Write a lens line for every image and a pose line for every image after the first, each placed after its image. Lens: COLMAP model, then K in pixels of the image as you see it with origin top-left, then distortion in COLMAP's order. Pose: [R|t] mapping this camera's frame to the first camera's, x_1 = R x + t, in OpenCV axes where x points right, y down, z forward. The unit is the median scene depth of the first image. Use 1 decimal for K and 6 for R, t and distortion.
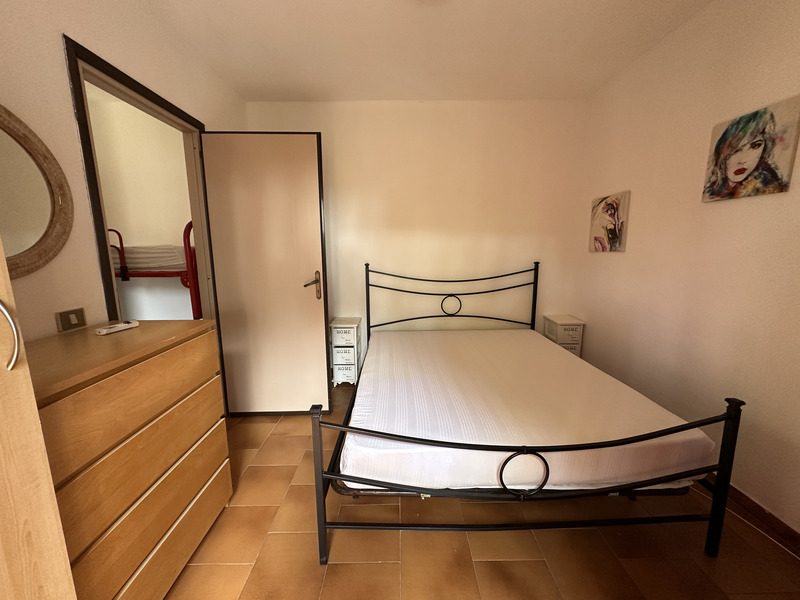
lens RADIAL K [[320.4, 0, 398.9], [0, 320.4, 298.3], [0, 0, 1]] dist [-0.002417, 0.000742]
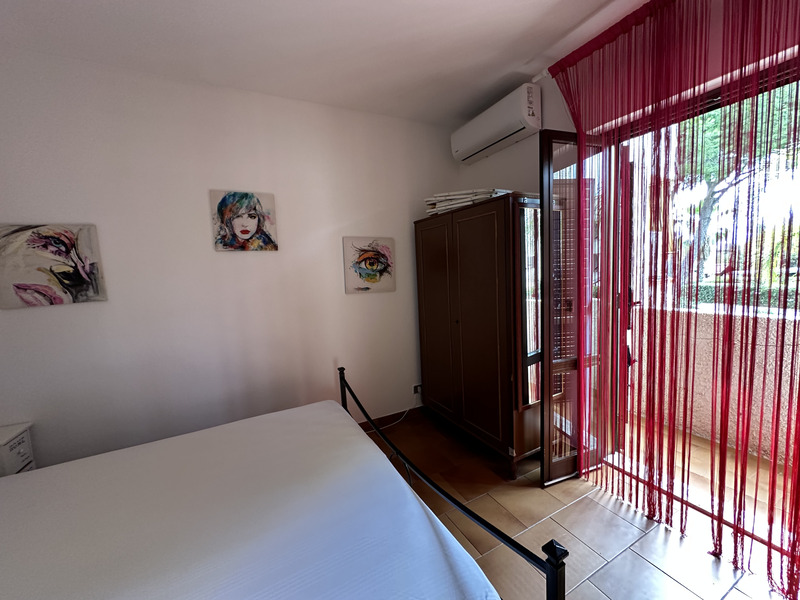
lens RADIAL K [[320.4, 0, 397.4], [0, 320.4, 294.1], [0, 0, 1]] dist [-0.002417, 0.000742]
pose [[-0.452731, -0.043840, 0.890569, -0.442749], [0.194843, 0.969788, 0.146791, -0.193224], [-0.870098, 0.239978, -0.430511, 1.001521]]
